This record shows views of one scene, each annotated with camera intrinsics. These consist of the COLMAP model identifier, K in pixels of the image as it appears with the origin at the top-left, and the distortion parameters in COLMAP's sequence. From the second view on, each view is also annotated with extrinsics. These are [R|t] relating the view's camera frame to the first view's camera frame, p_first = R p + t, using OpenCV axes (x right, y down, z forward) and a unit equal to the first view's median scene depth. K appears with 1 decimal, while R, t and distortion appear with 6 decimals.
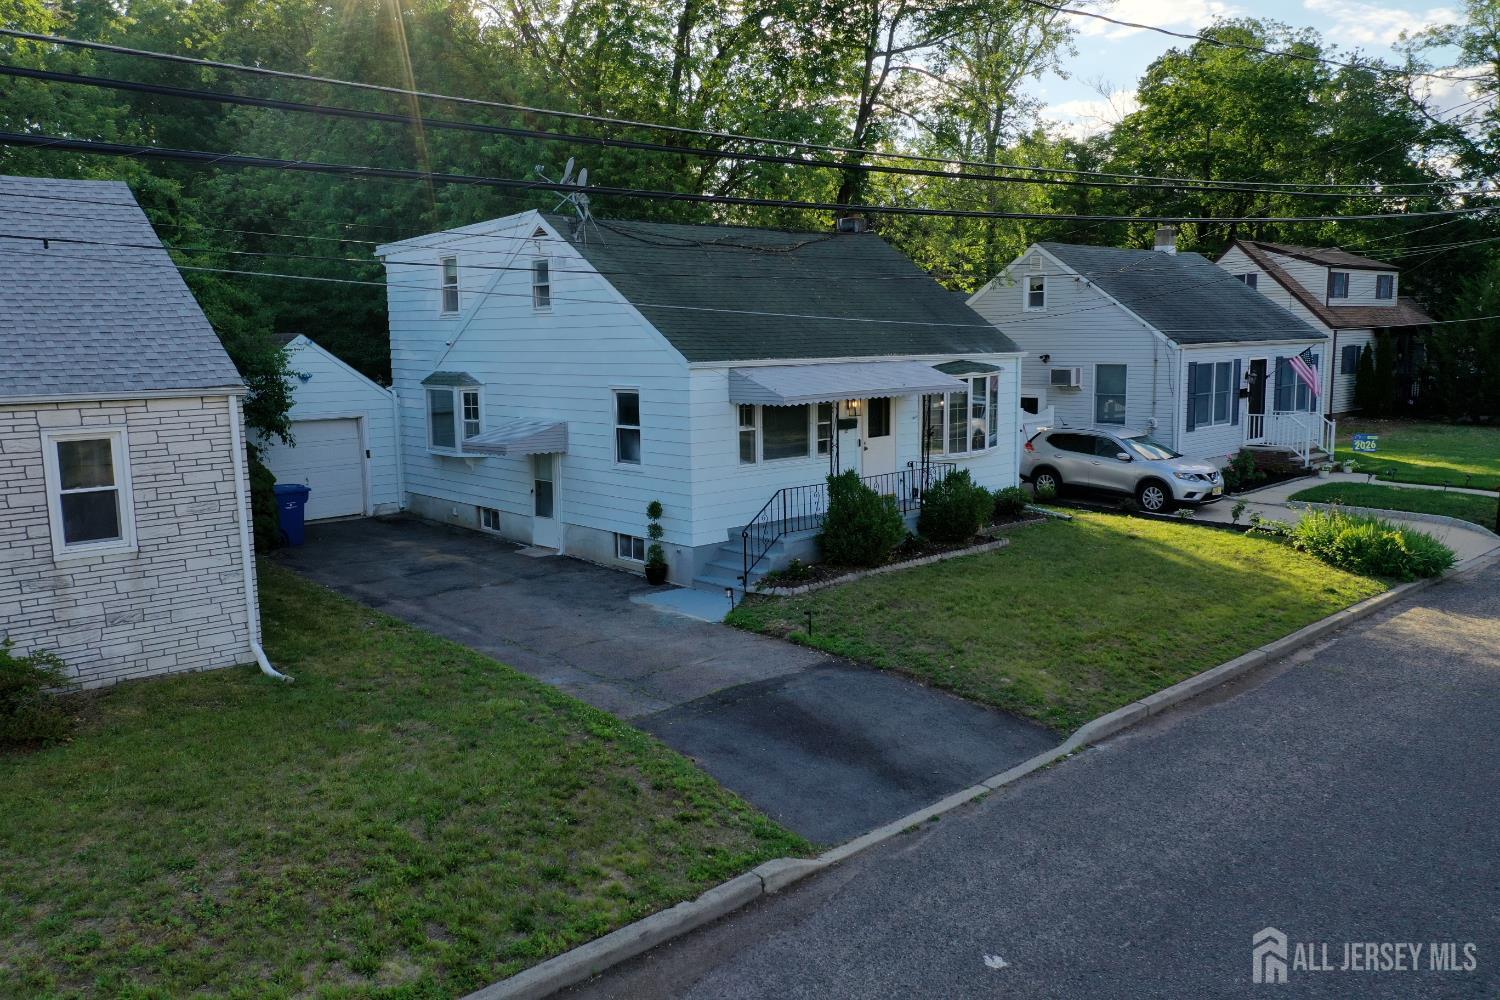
lens RADIAL K [[1173.3, 0, 746.4], [0, 1173.3, 499.4], [0, 0, 1]] dist [-0.004716, -0.011124]
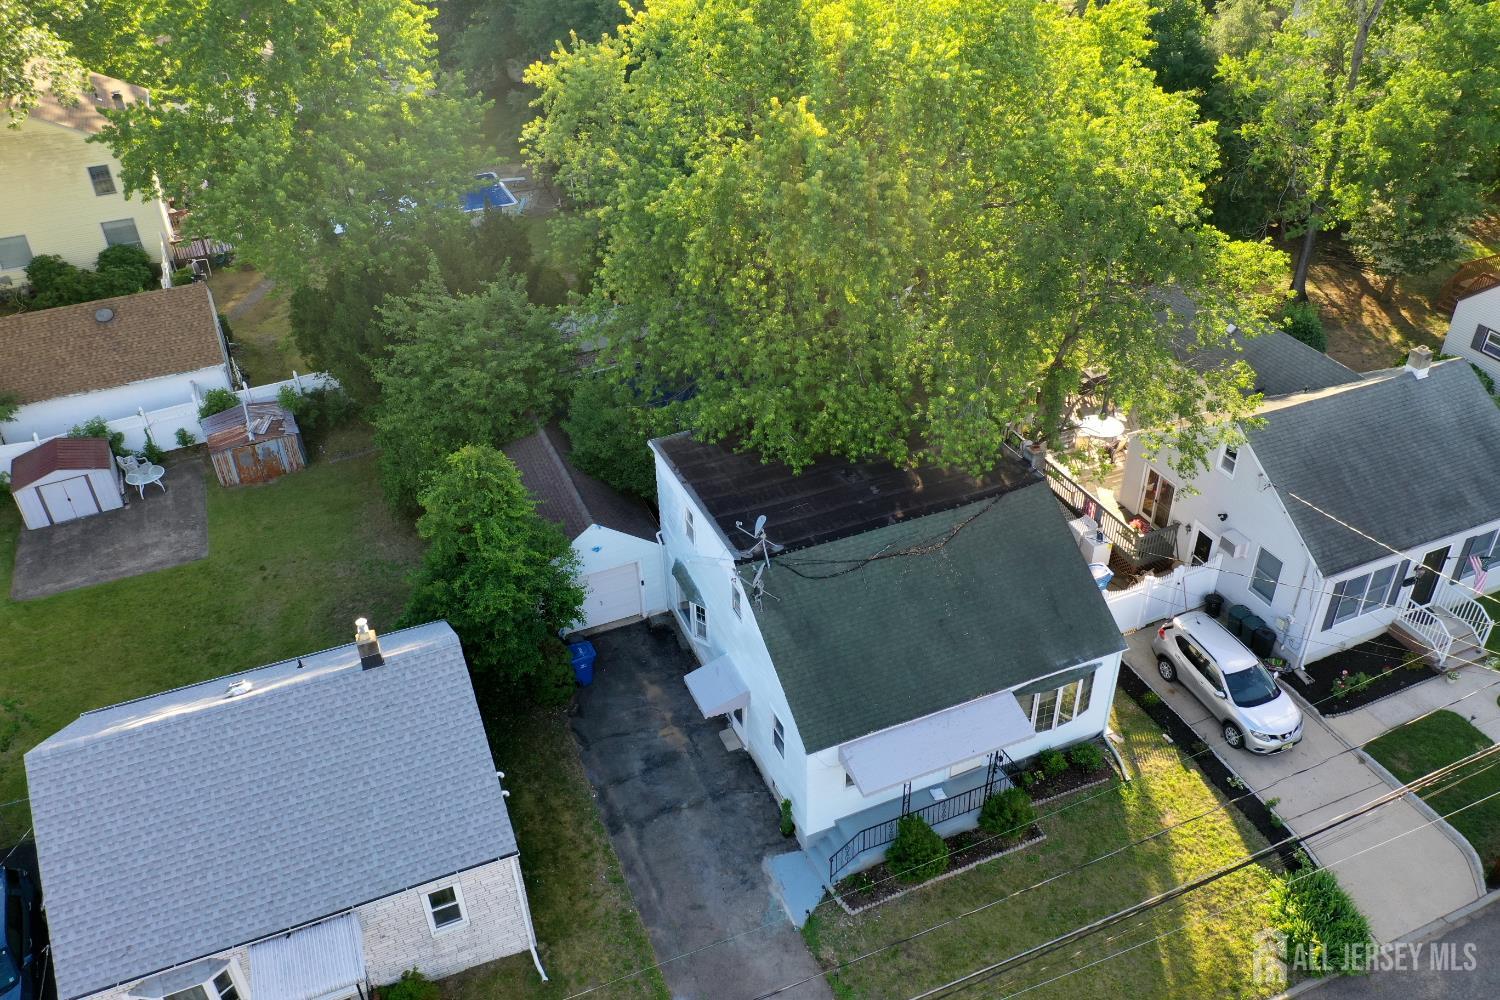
lens RADIAL K [[1173.3, 0, 746.4], [0, 1173.3, 499.4], [0, 0, 1]] dist [-0.004716, -0.011124]
pose [[0.942282, 0.179627, -0.282556, 0.228014], [-0.034541, 0.891555, 0.451594, -1.015251], [0.333033, -0.415770, 0.846301, -0.134525]]
